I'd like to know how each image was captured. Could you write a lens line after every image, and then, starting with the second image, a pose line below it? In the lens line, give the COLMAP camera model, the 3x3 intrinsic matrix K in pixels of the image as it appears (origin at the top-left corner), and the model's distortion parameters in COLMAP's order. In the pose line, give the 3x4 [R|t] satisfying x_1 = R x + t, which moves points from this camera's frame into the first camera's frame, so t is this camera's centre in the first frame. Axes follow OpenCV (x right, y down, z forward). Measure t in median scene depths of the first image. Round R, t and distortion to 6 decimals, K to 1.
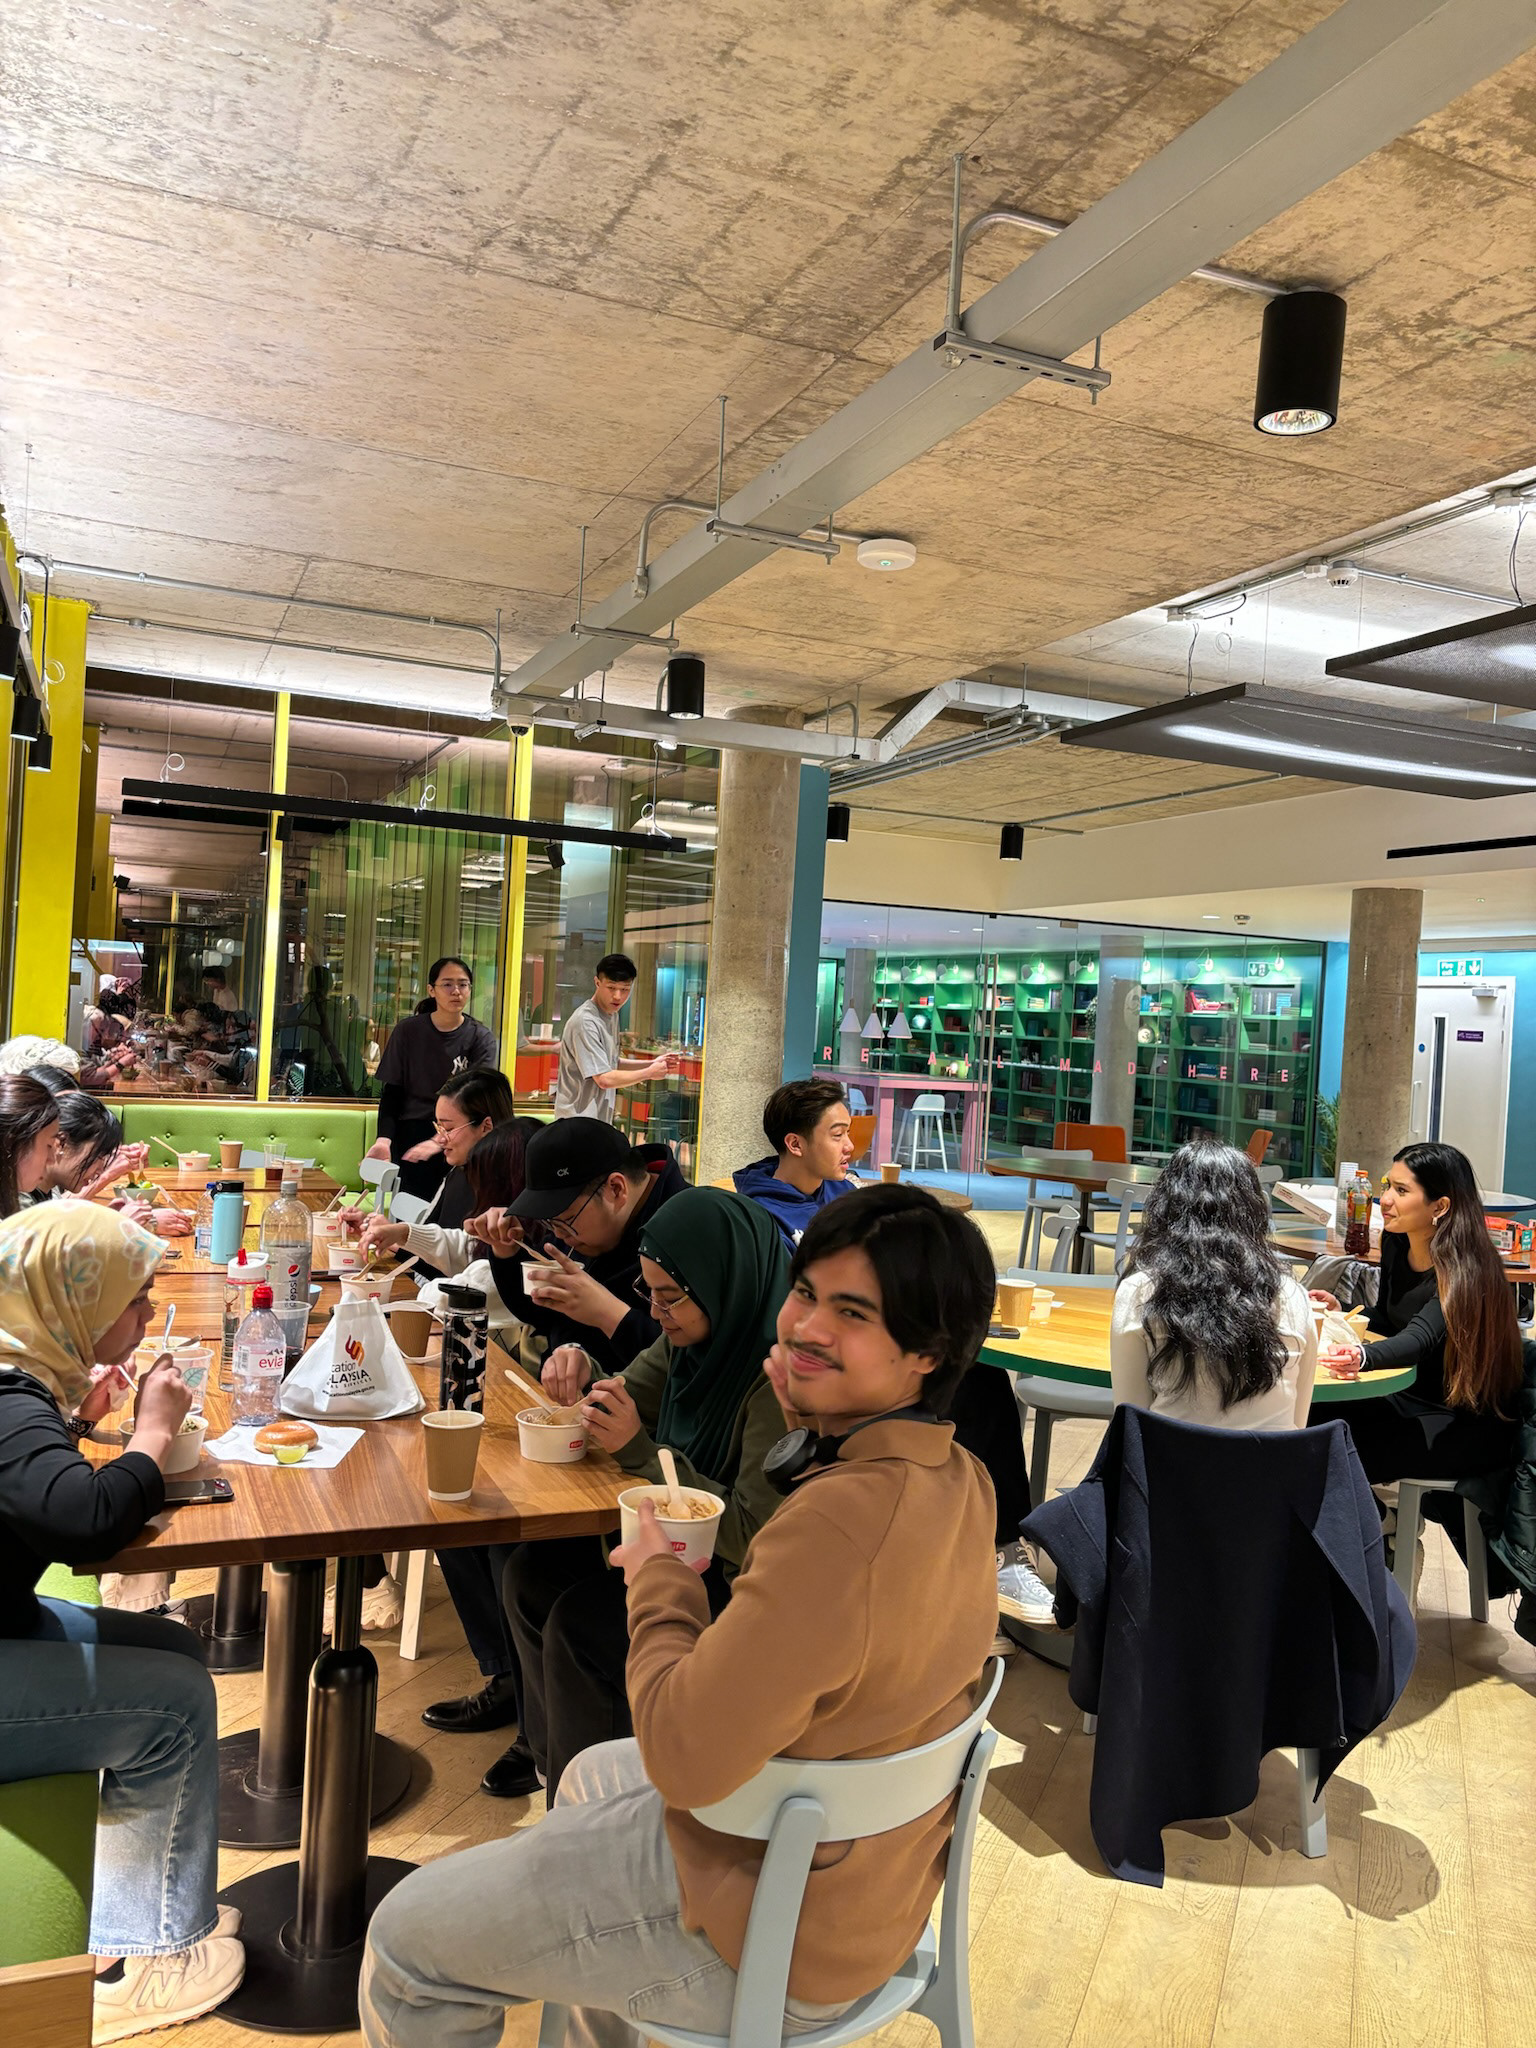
lens RADIAL K [[1564.7, 0, 765.8], [0, 1564.7, 1026.4], [0, 0, 1]] dist [-0.004779, -0.001202]
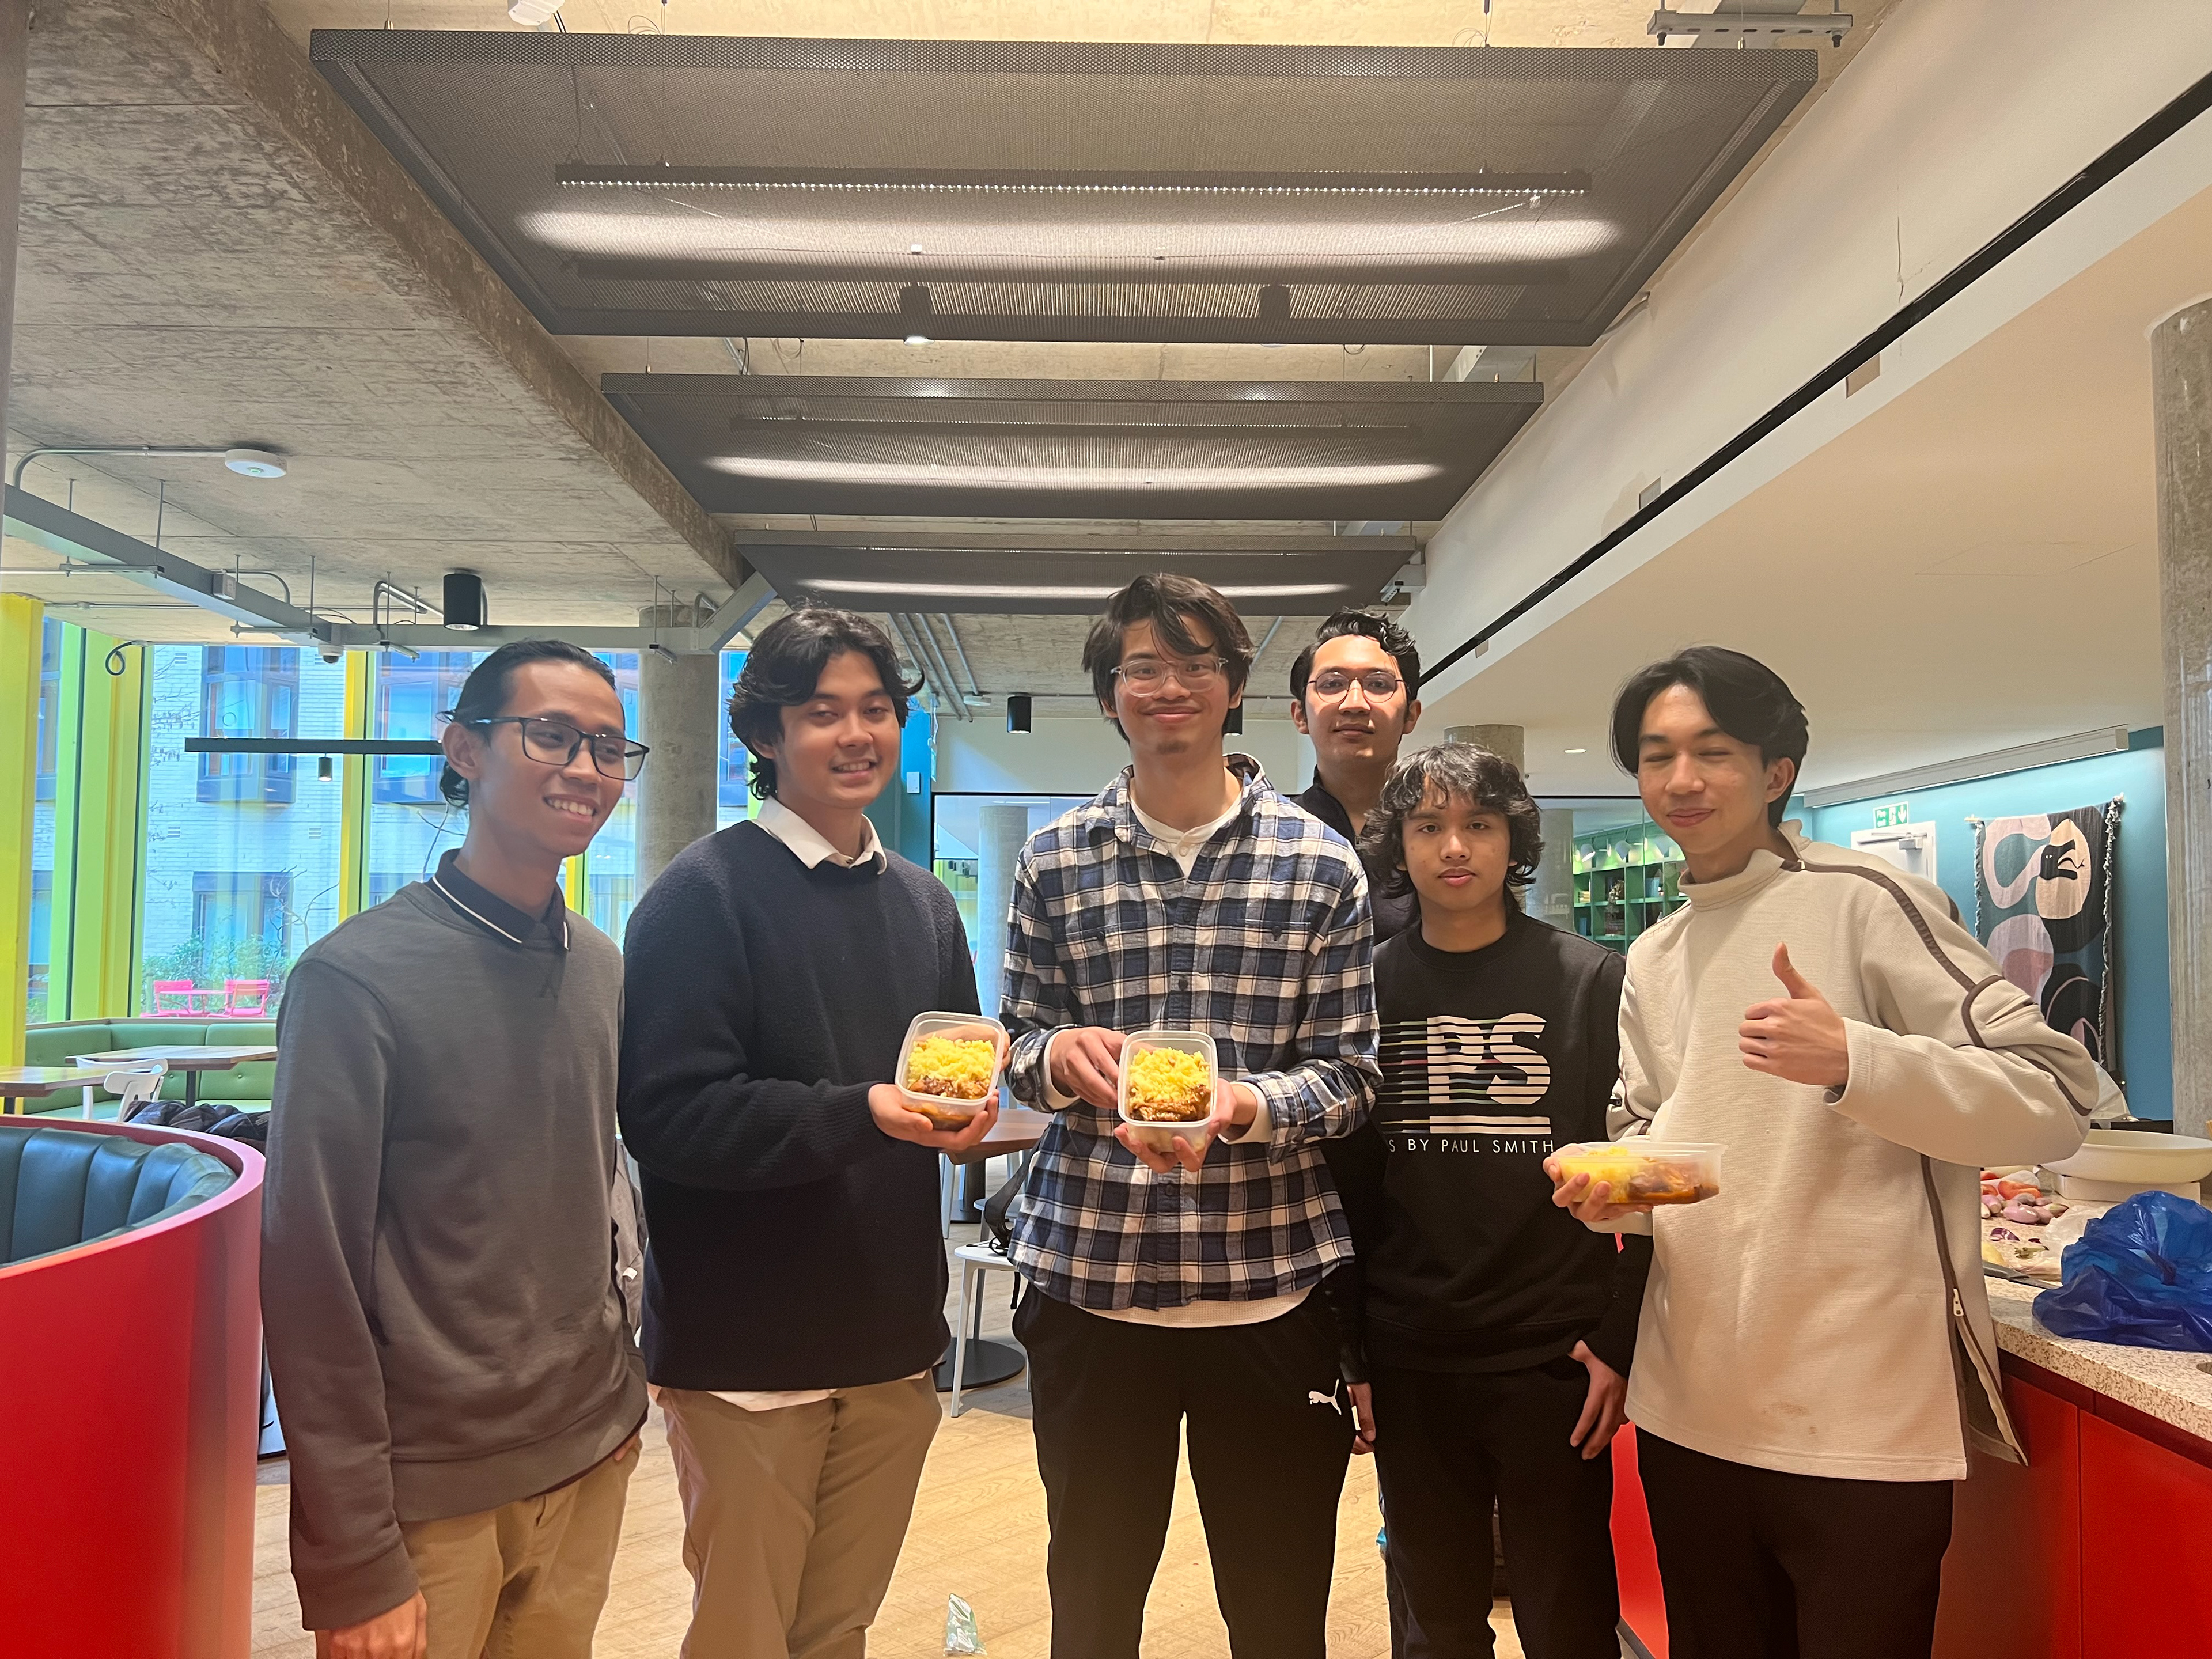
lens RADIAL K [[1674.0, 0, 1109.8], [0, 1674.0, 833.1], [0, 0, 1]] dist [0.005832, 0.002485]
pose [[0.932842, -0.072760, -0.352863, 0.941800], [0.044413, 0.995149, -0.087788, 0.074214], [0.357539, 0.066221, 0.931548, 0.139361]]
